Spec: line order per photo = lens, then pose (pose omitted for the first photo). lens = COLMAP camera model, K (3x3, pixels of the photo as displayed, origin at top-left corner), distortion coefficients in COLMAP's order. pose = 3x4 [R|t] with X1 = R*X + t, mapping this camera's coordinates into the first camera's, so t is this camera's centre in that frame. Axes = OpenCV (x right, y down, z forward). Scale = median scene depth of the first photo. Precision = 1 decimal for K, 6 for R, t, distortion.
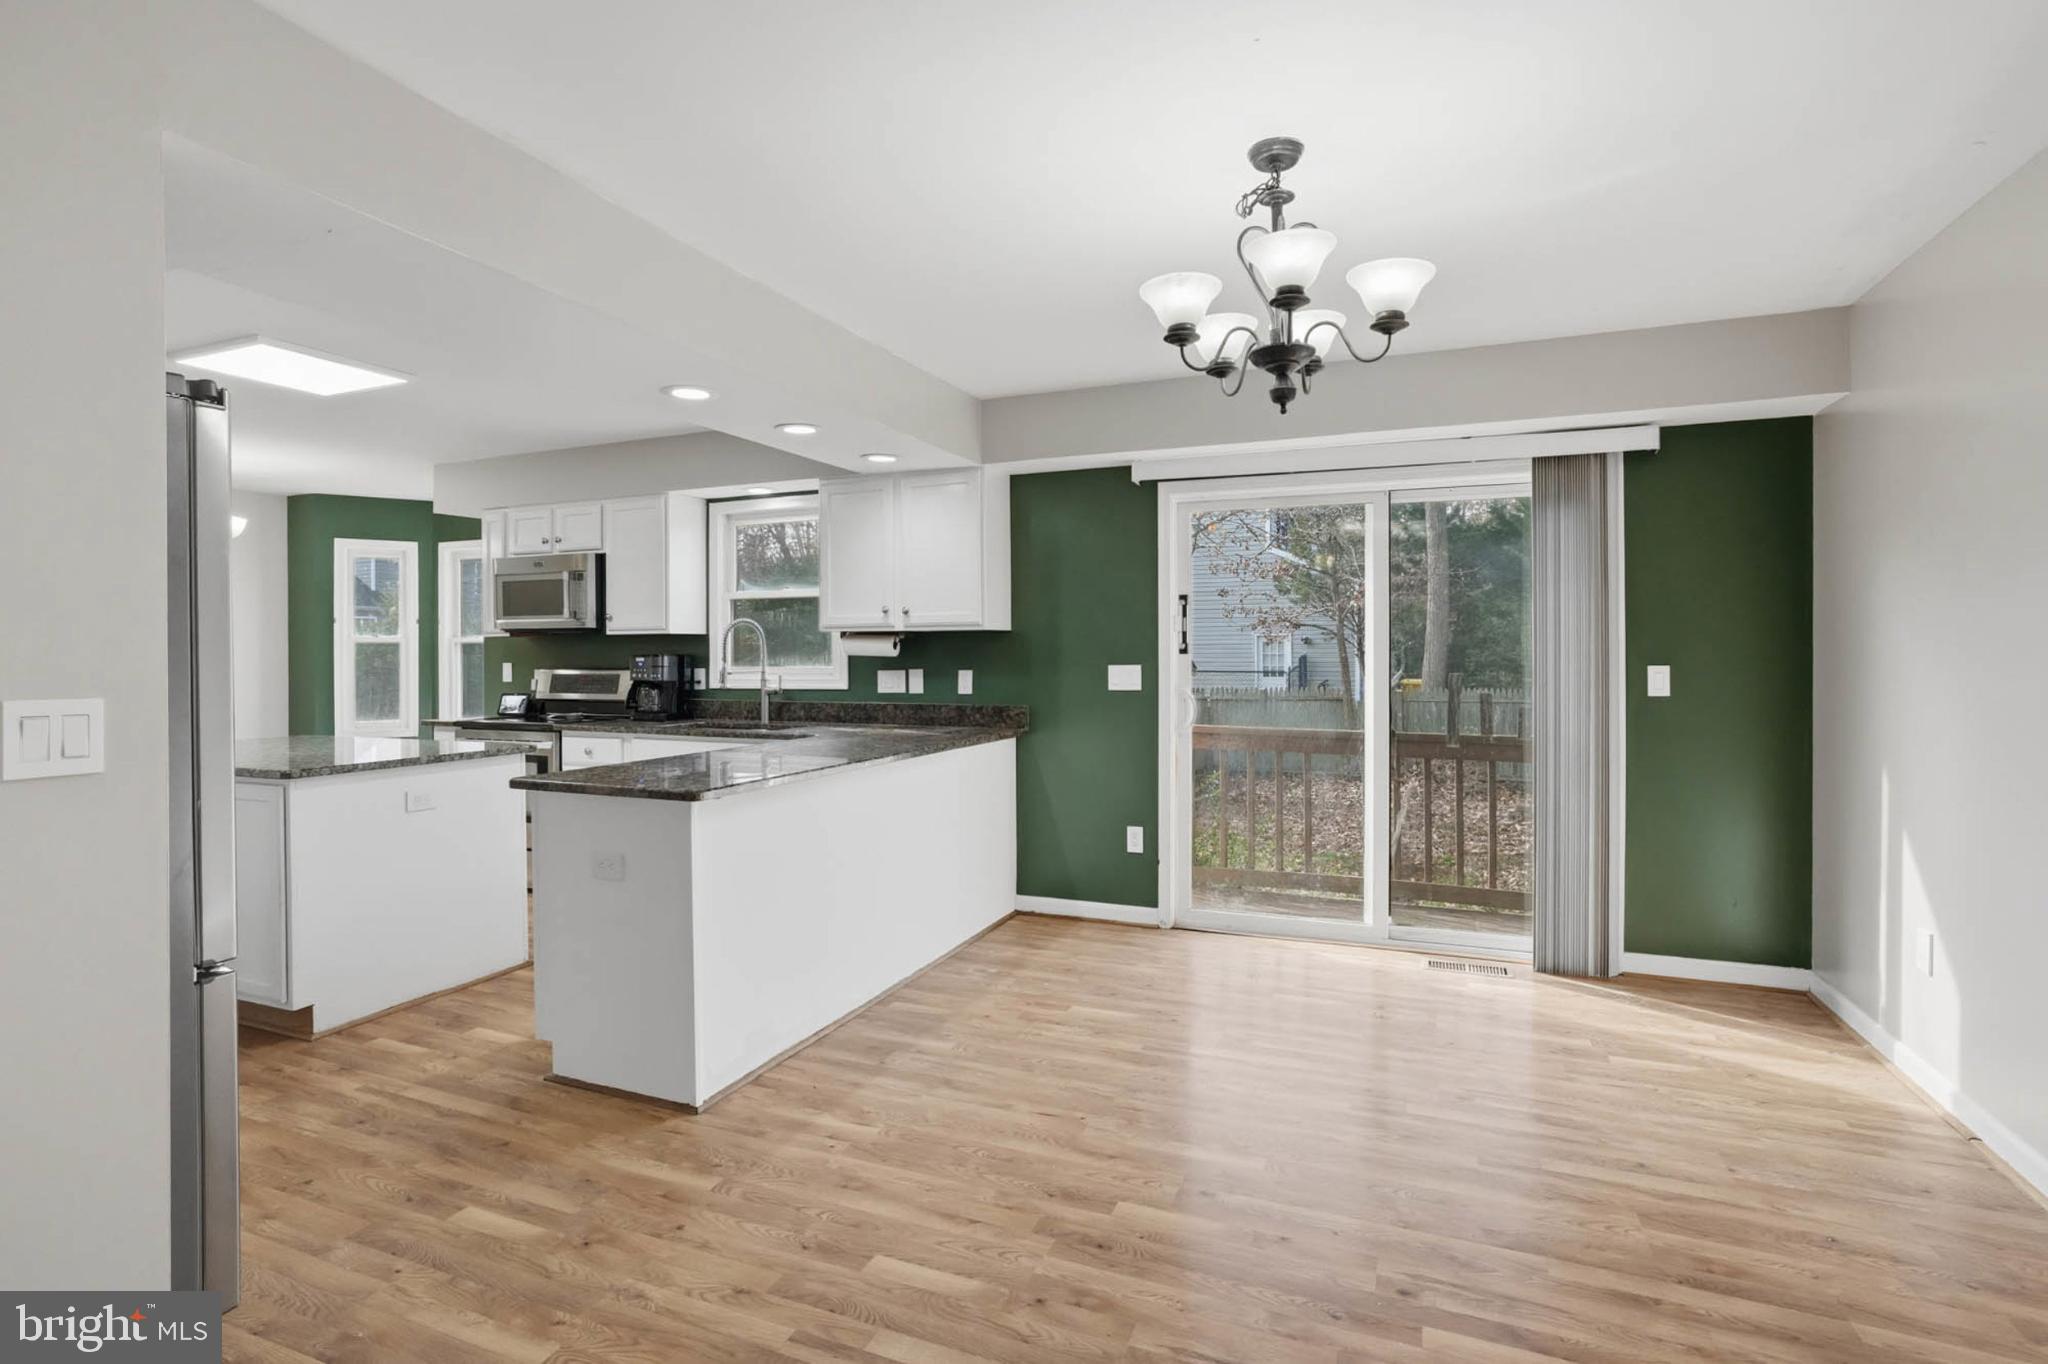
lens RADIAL K [[973.5, 0, 1025.5], [0, 973.5, 661.4], [0, 0, 1]] dist [-0.005349, 0.000032]
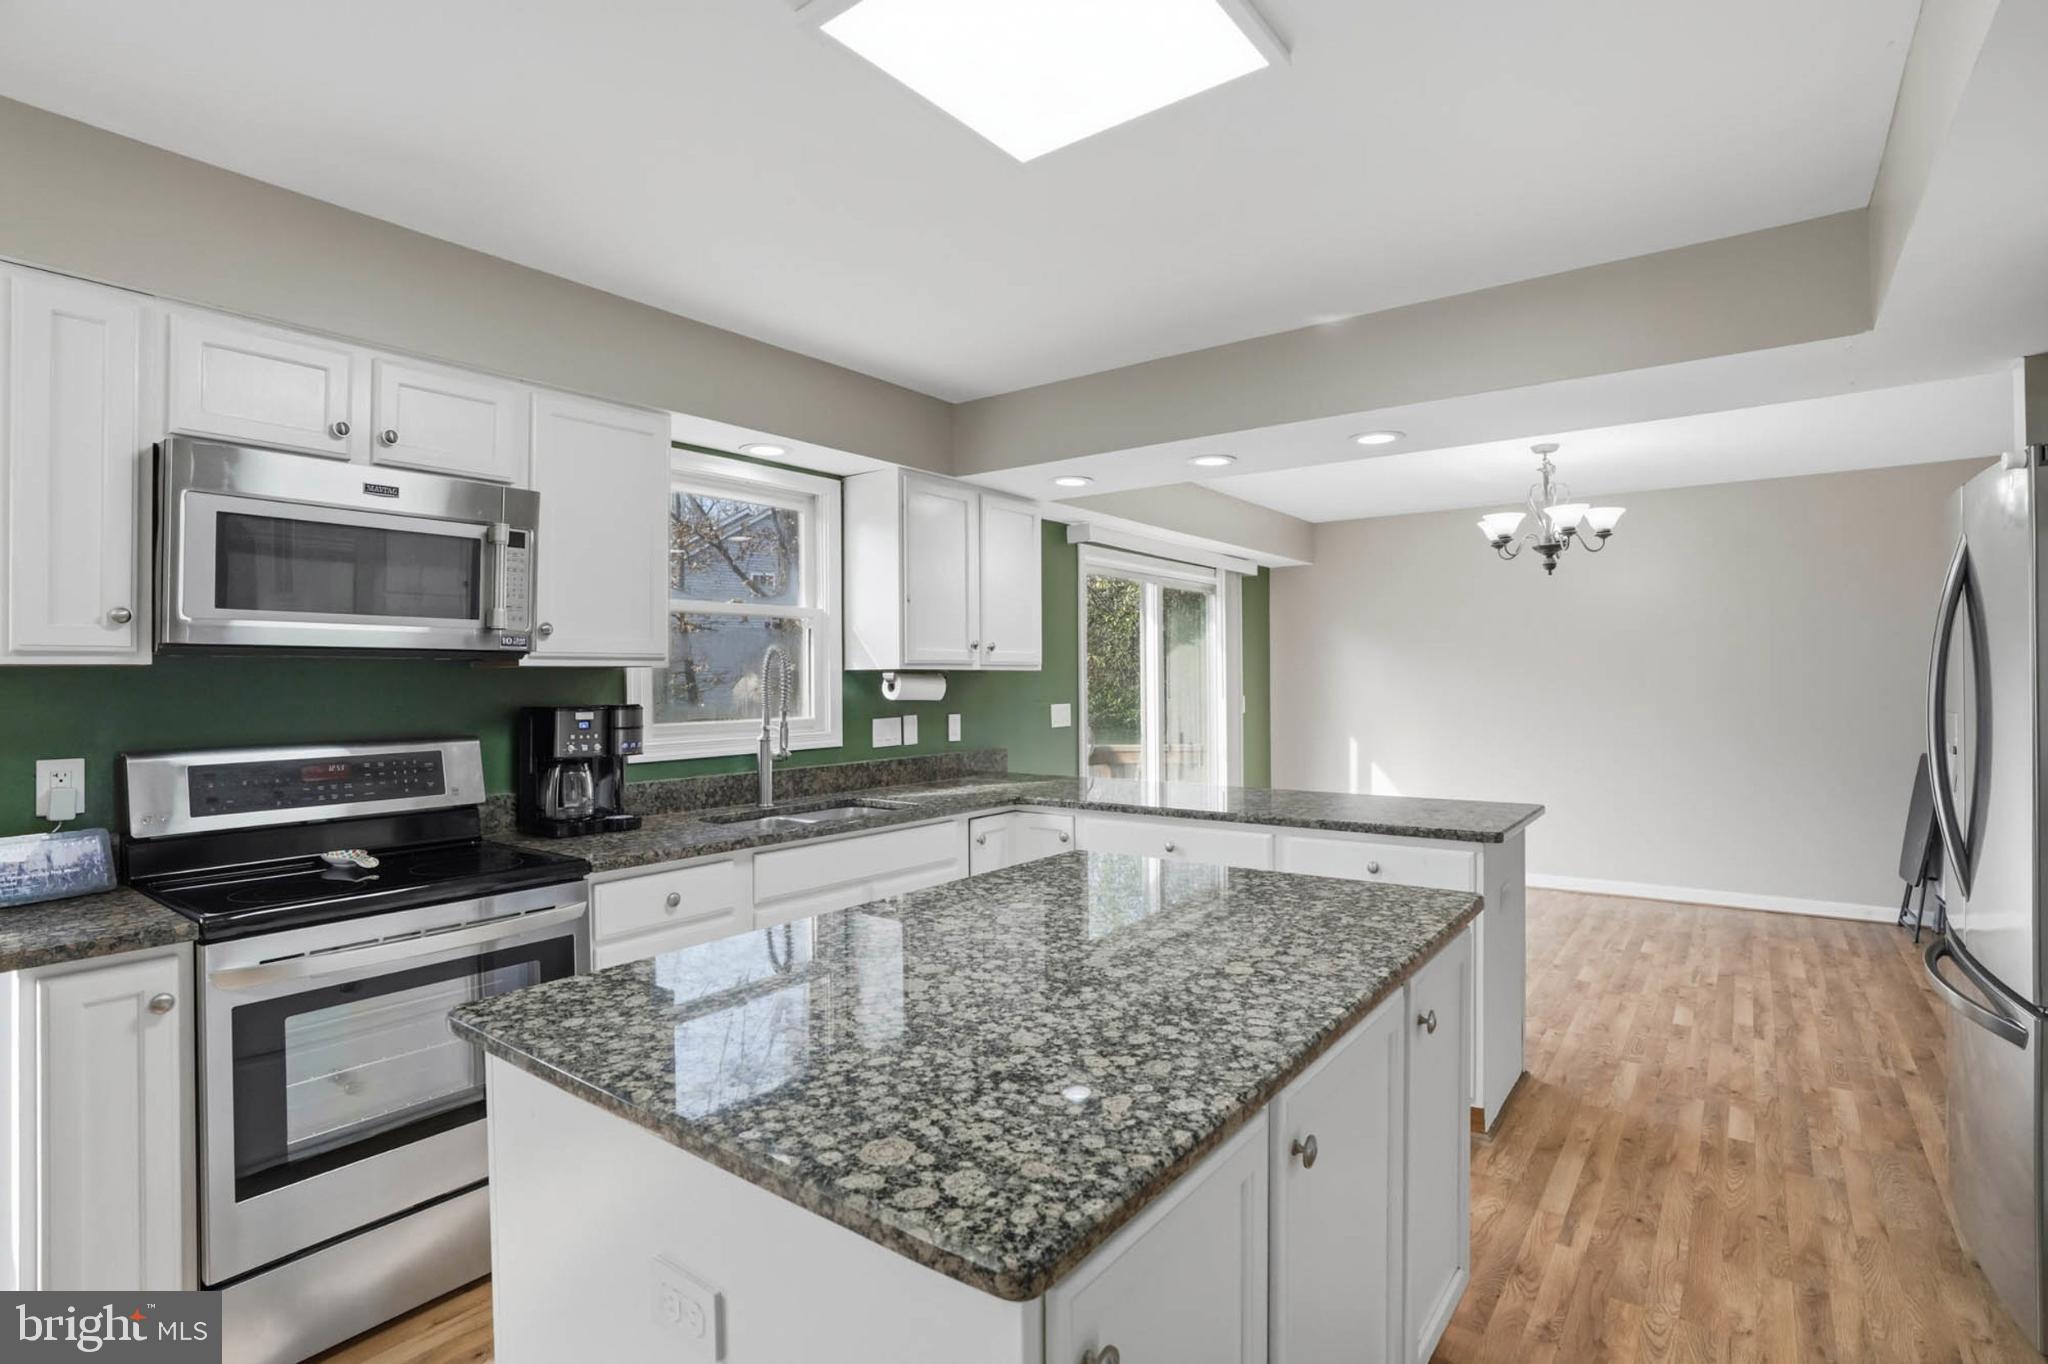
lens RADIAL K [[950.4, 0, 1011.2], [0, 950.4, 689.7], [0, 0, 1]] dist [-0.037173, -0.000030]
pose [[0.270109, -0.006401, 0.962809, -0.894341], [0.014950, 0.999885, 0.002454, -0.015127], [-0.962714, 0.013731, 0.270173, 0.711852]]
